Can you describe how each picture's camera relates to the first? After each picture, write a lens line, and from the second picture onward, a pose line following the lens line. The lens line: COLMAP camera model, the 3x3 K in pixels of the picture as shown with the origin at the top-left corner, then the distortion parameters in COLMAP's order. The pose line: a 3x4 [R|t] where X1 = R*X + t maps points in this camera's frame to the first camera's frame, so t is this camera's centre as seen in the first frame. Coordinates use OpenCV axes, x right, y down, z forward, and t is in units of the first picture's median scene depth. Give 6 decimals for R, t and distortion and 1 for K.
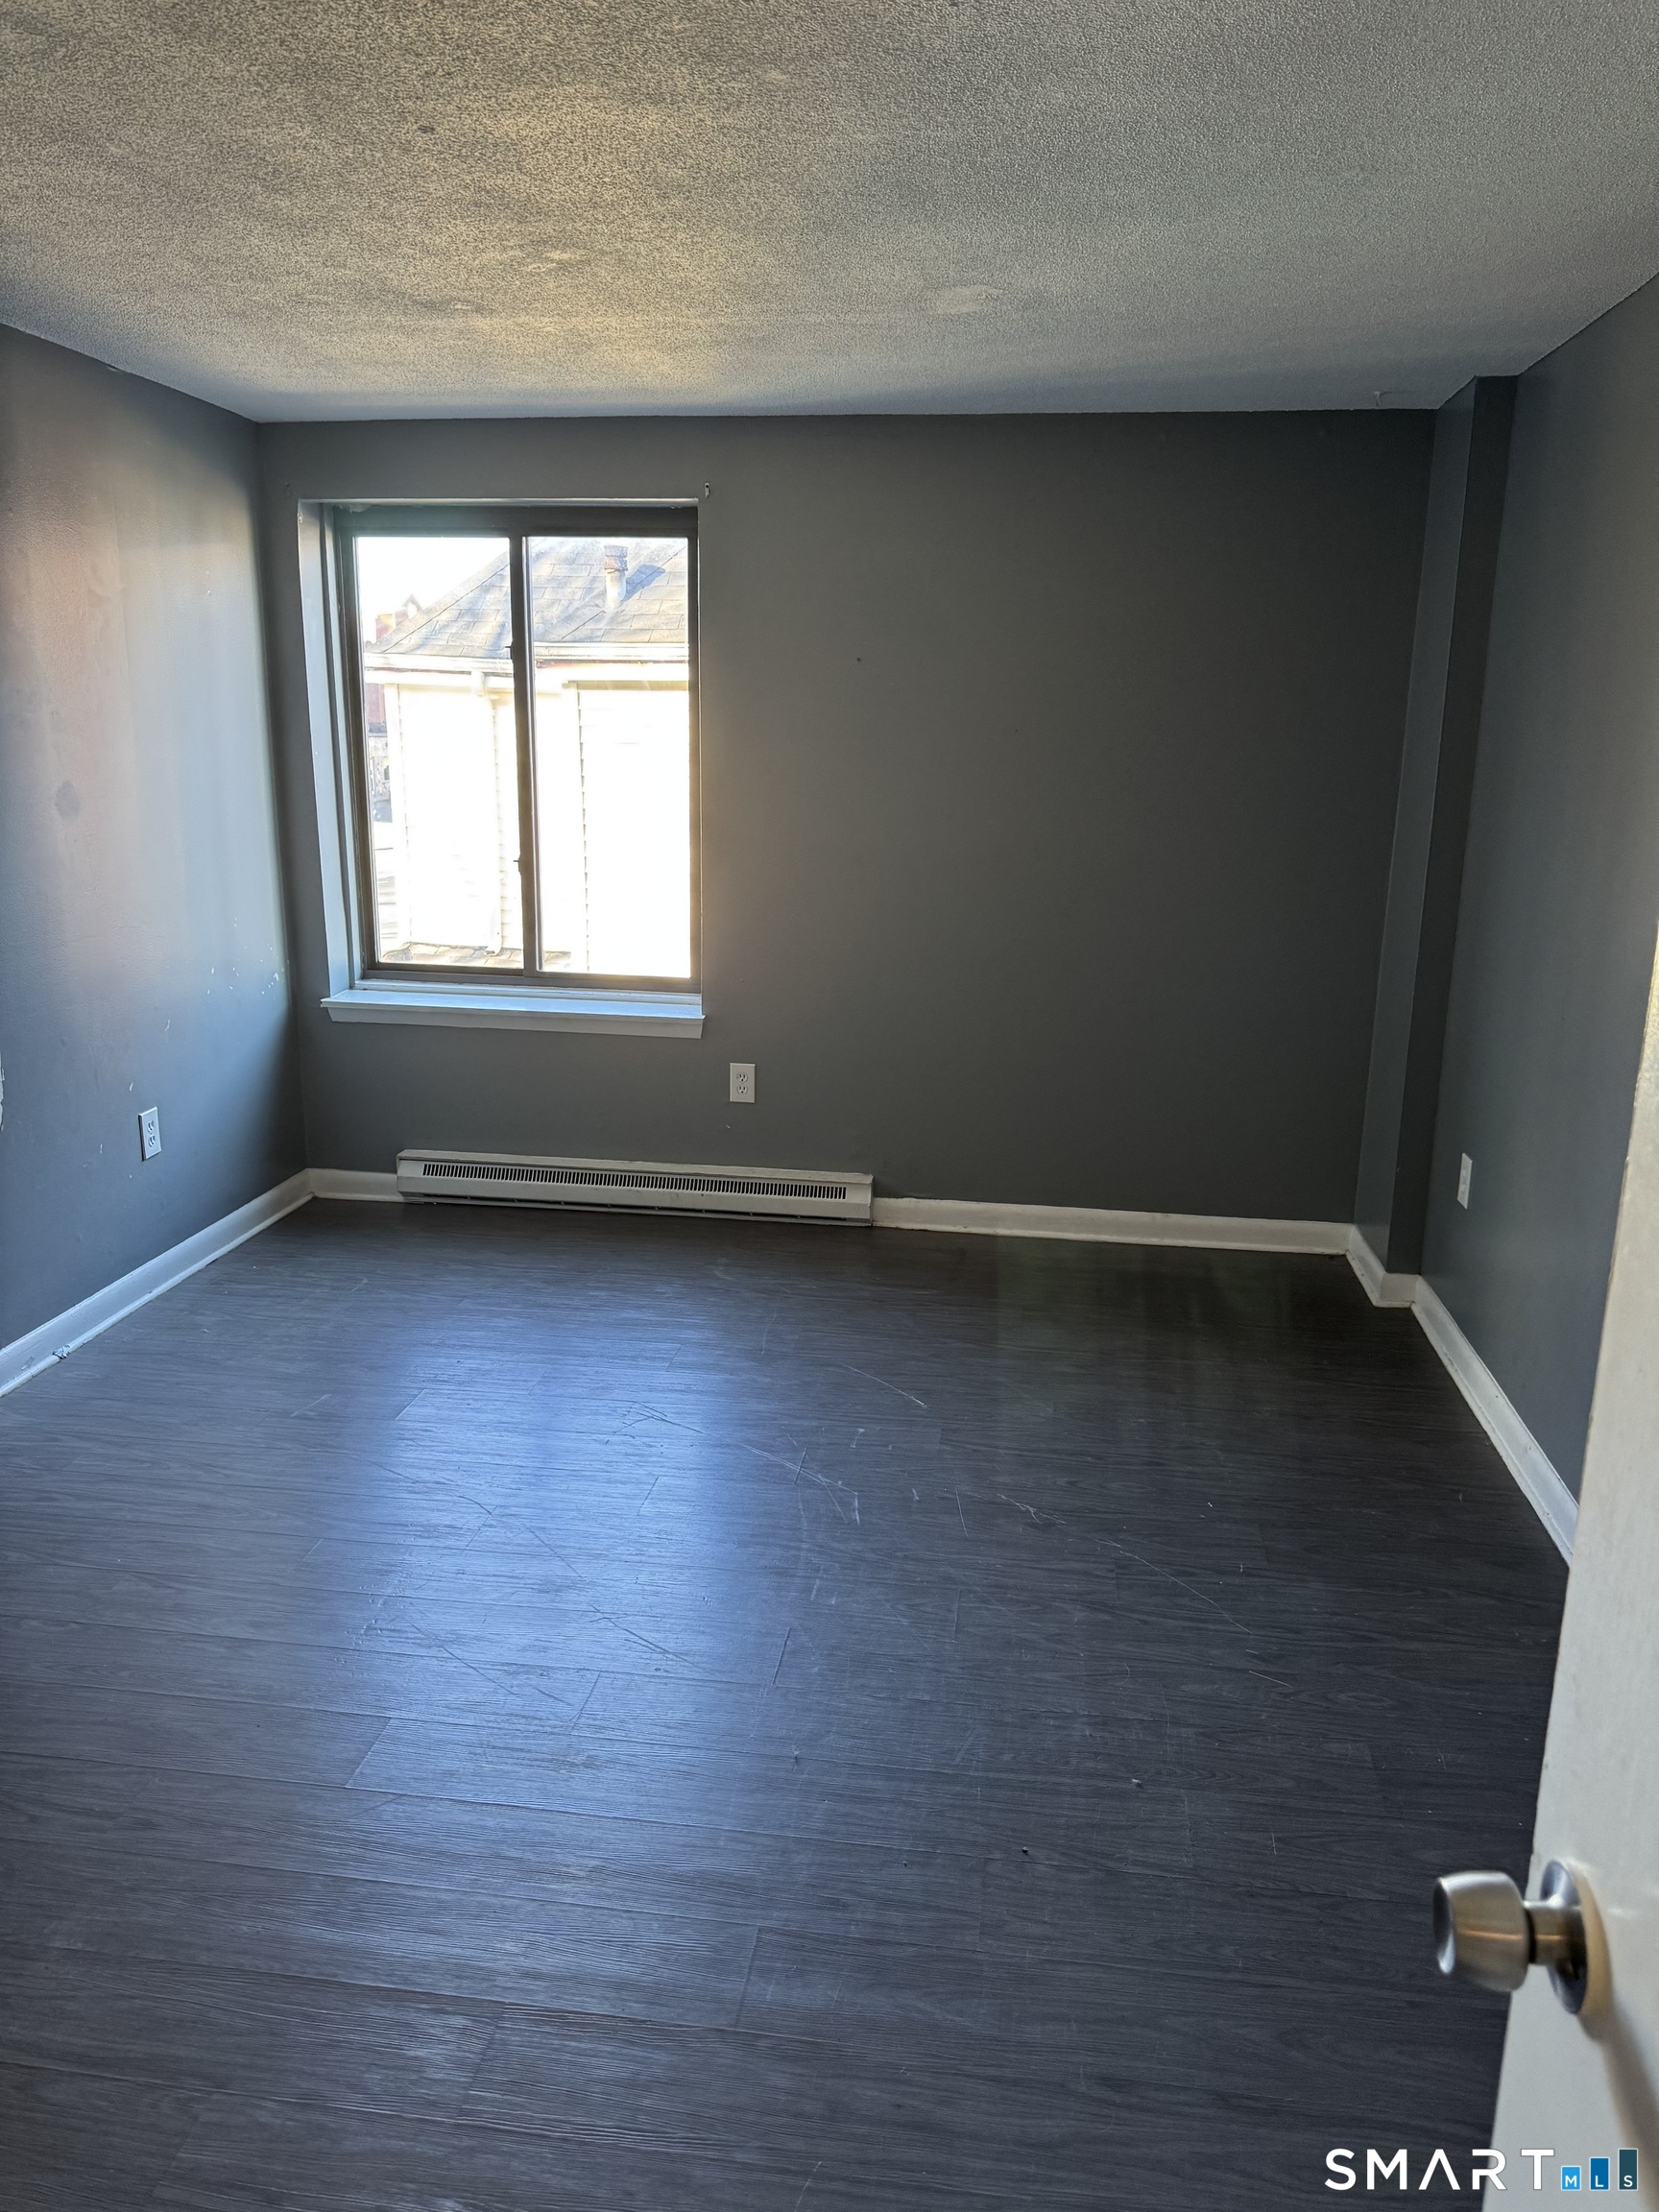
lens RADIAL K [[1564.0, 0, 819.7], [0, 1564.0, 1098.4], [0, 0, 1]] dist [0.064573, -0.086222]
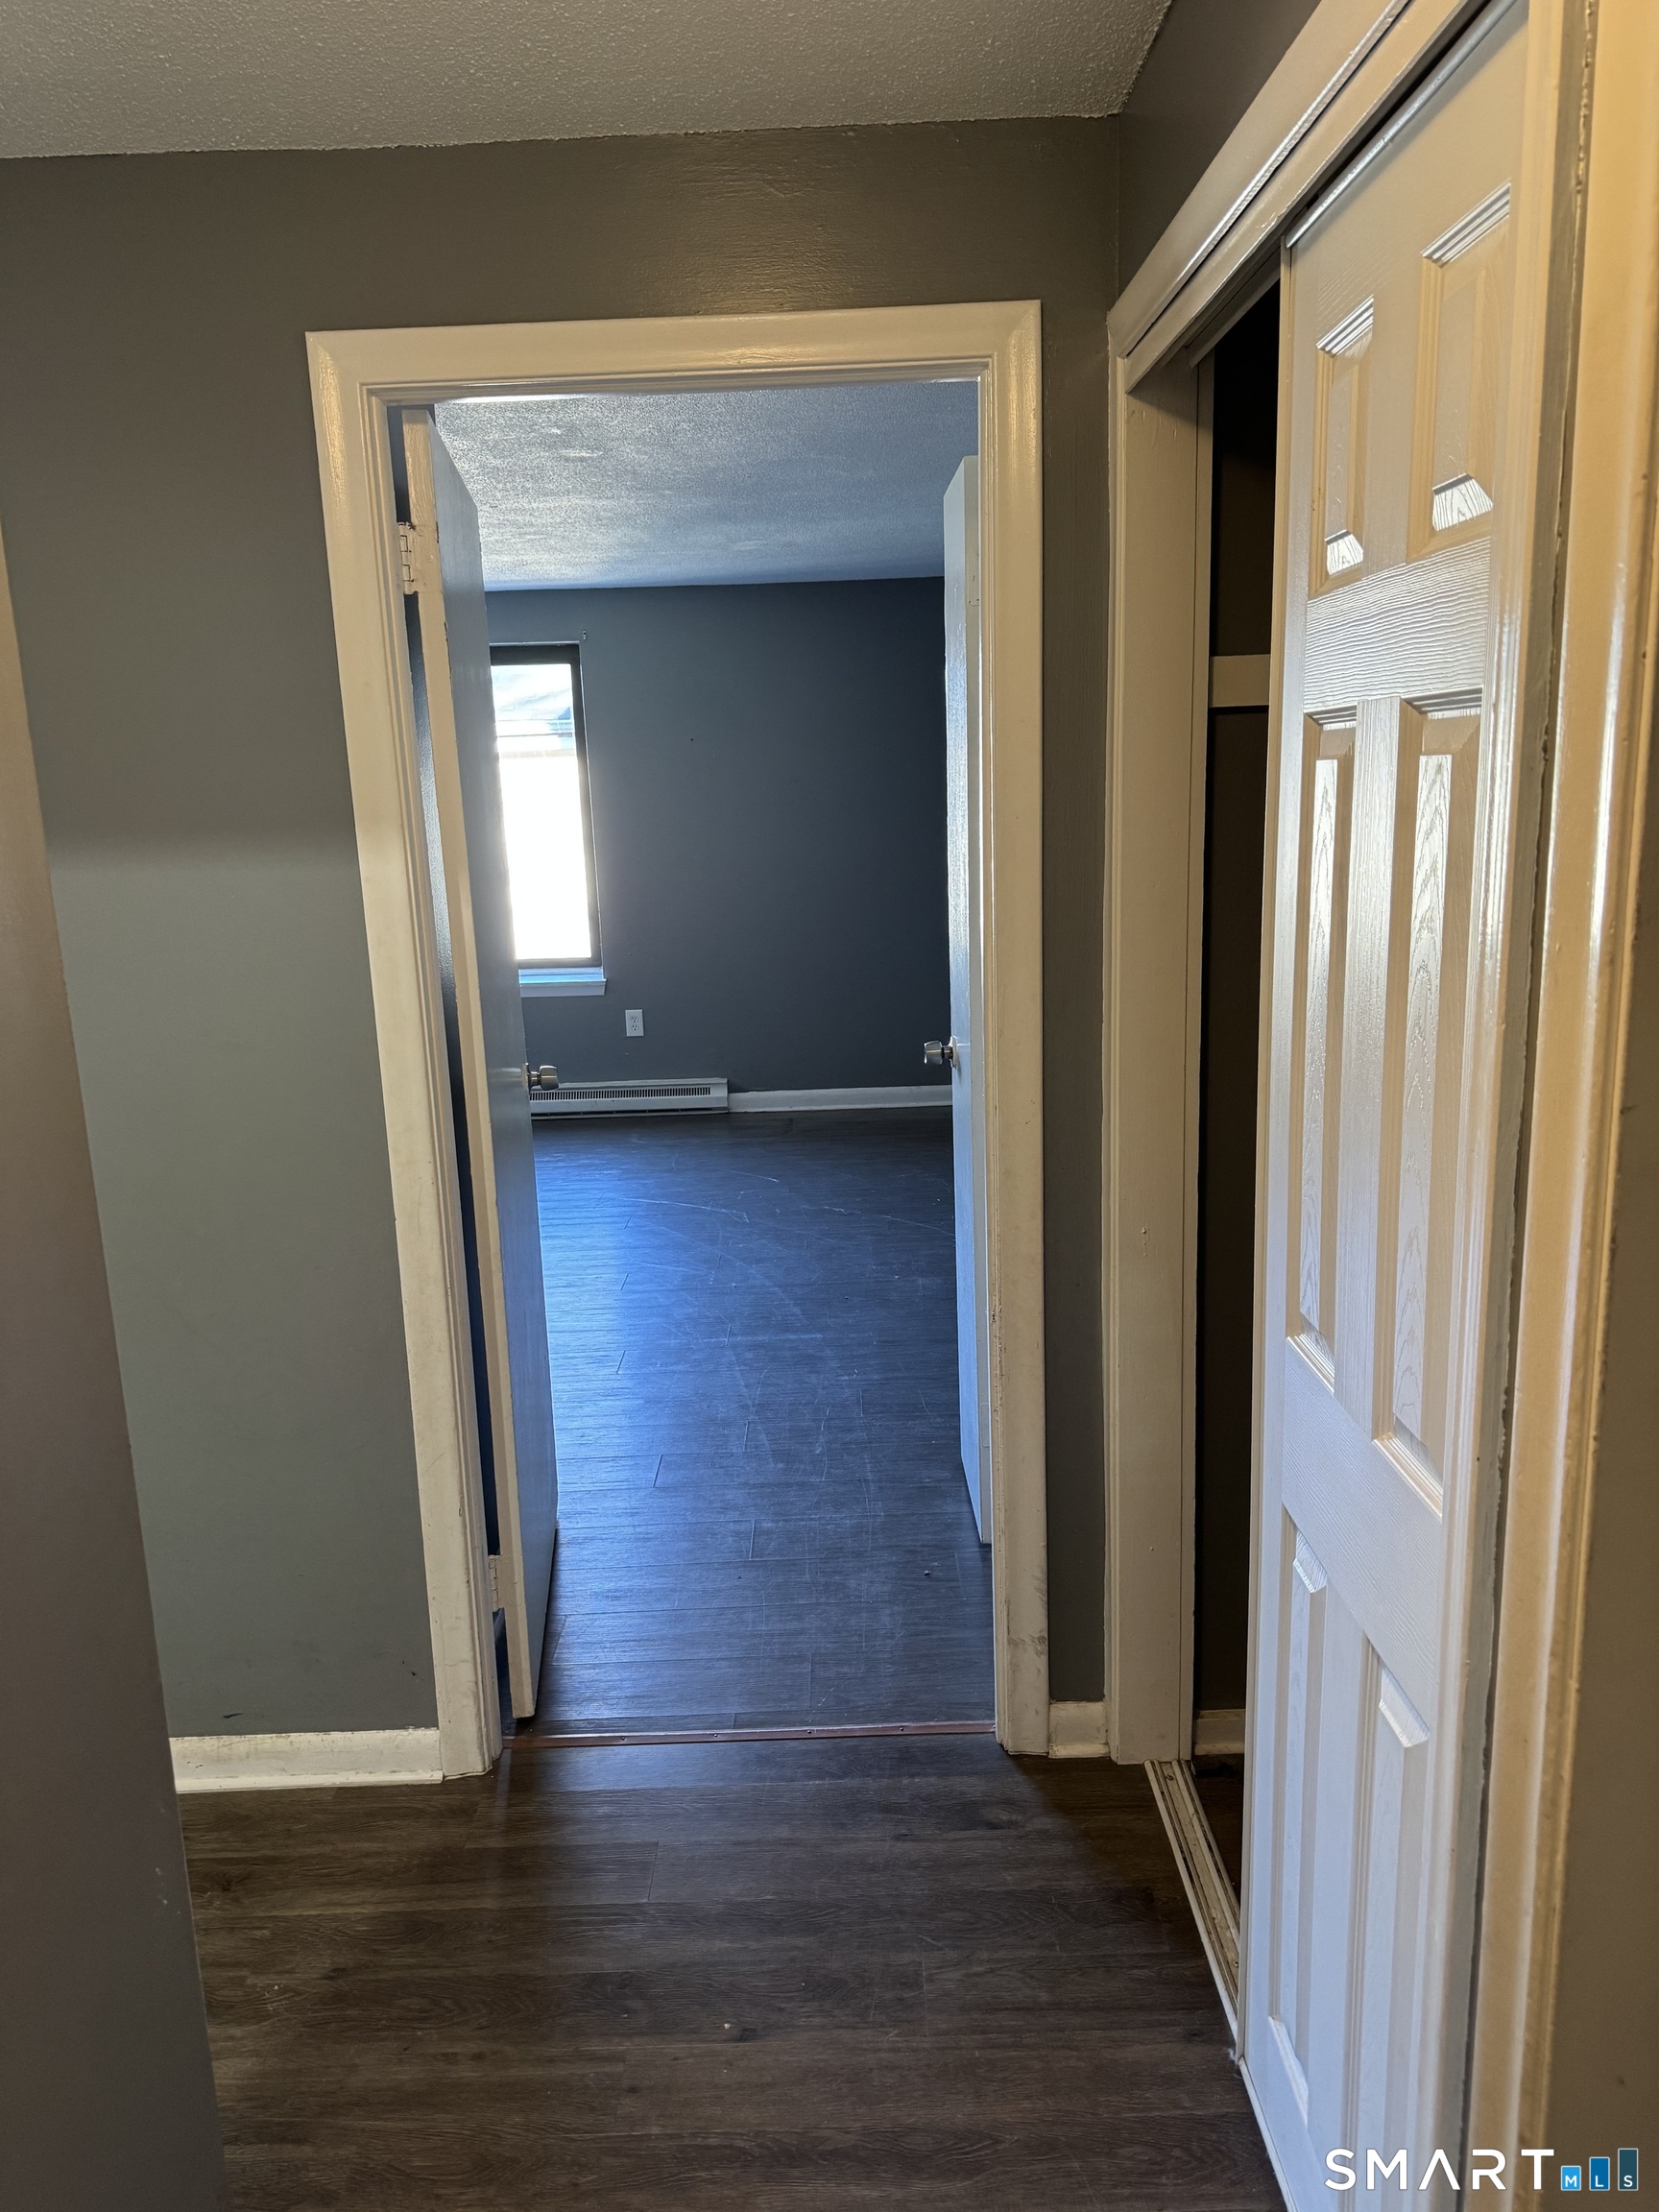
lens RADIAL K [[1564.0, 0, 819.7], [0, 1564.0, 1098.4], [0, 0, 1]] dist [0.064573, -0.086222]
pose [[0.989077, -0.078689, 0.124635, -0.066830], [0.081952, 0.996409, -0.021263, 0.108406], [-0.122514, 0.031245, 0.991975, -0.500324]]
